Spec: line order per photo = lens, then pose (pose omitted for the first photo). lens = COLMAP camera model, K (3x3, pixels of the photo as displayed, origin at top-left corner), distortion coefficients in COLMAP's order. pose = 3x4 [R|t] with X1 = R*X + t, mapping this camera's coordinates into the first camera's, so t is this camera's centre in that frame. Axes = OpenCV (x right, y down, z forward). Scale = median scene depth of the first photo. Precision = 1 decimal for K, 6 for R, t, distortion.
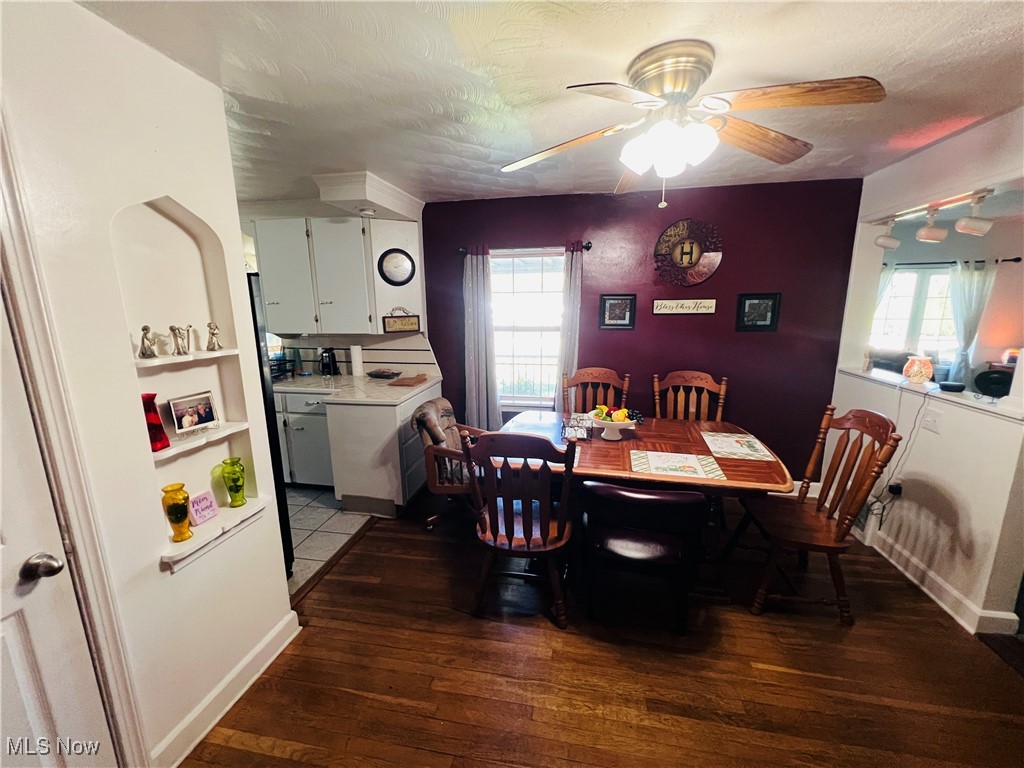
lens RADIAL K [[410.6, 0, 514.4], [0, 410.6, 384.0], [0, 0, 1]] dist [0.000547, 0.000278]
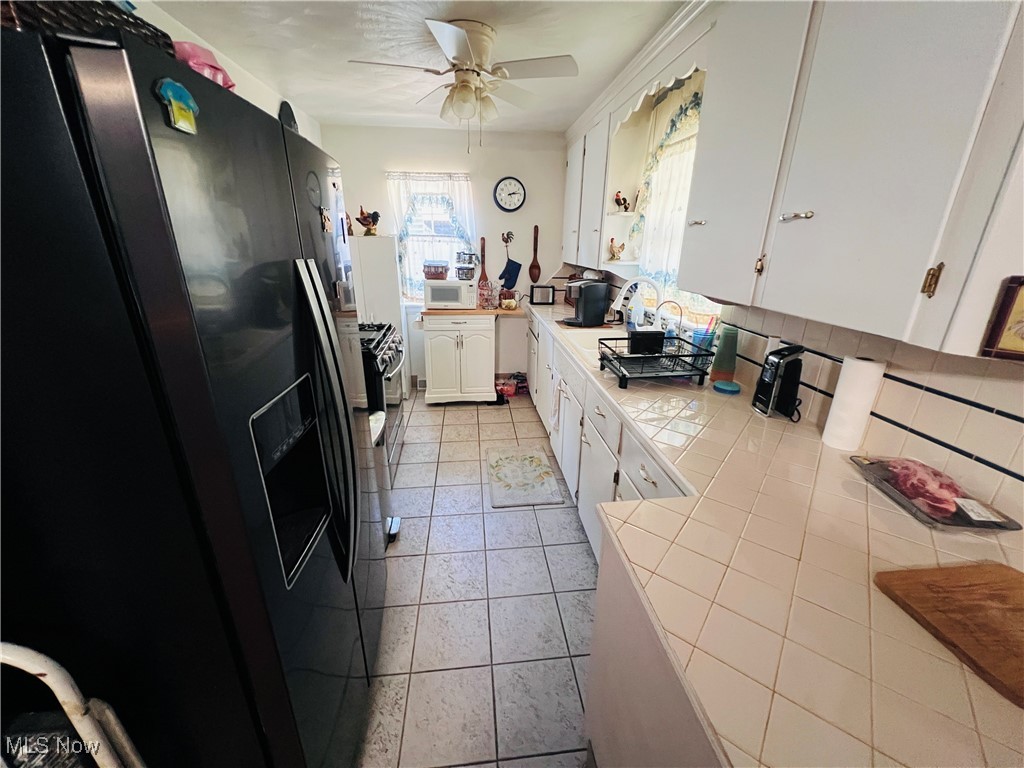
lens RADIAL K [[408.6, 0, 513.4], [0, 408.6, 384.7], [0, 0, 1]] dist [-0.000169, 0.000430]
pose [[0.289102, 0.331179, -0.898187, -0.195461], [-0.207527, 0.937622, 0.278923, -0.121796], [0.934533, 0.105761, 0.339797, 0.723428]]
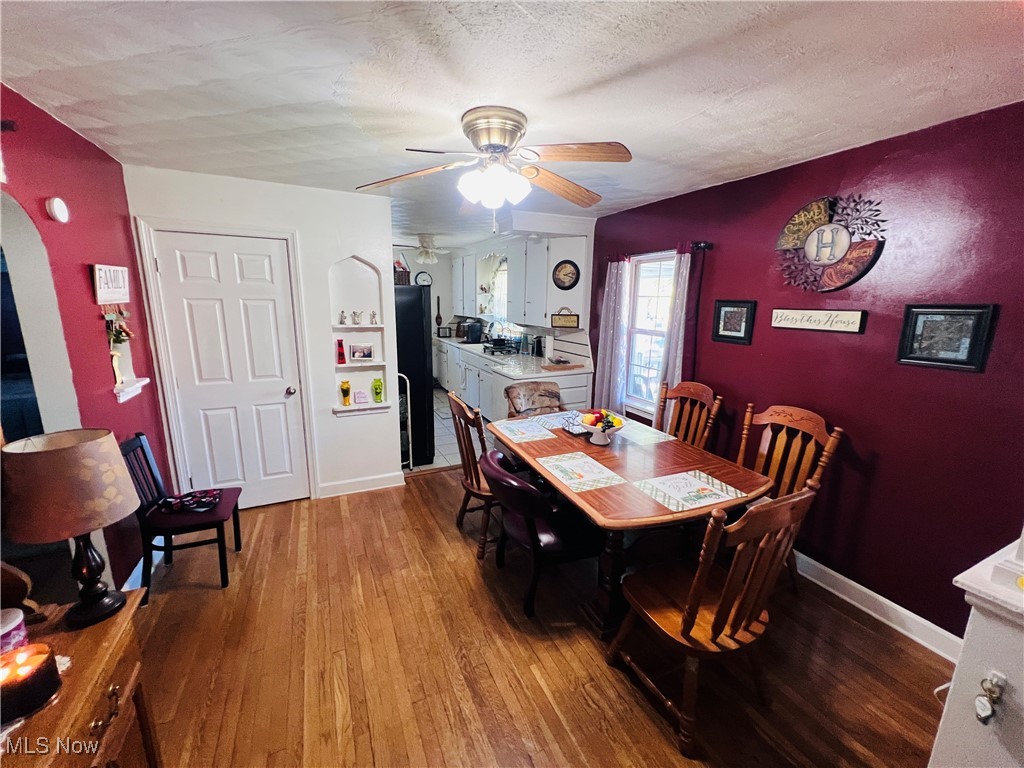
lens RADIAL K [[410.6, 0, 510.4], [0, 410.6, 379.3], [0, 0, 1]] dist [0.000547, 0.000278]
pose [[0.585150, 0.172381, -0.792391, 0.672517], [-0.176546, 0.980787, 0.082994, -0.050641], [0.791474, 0.091329, 0.604341, 0.149637]]
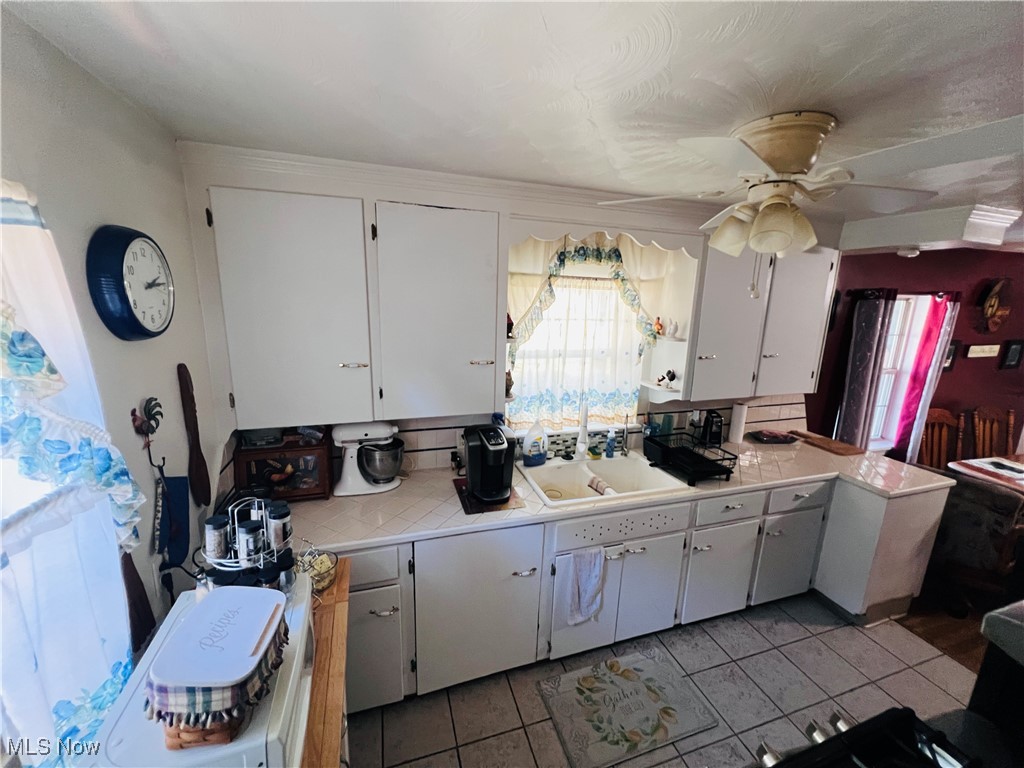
lens RADIAL K [[408.6, 0, 507.1], [0, 408.6, 384.4], [0, 0, 1]] dist [-0.000169, 0.000430]
pose [[0.879005, -0.069426, 0.471731, -1.286083], [0.065356, 0.997548, 0.025030, -0.204833], [-0.472312, 0.008829, 0.881387, 0.597155]]
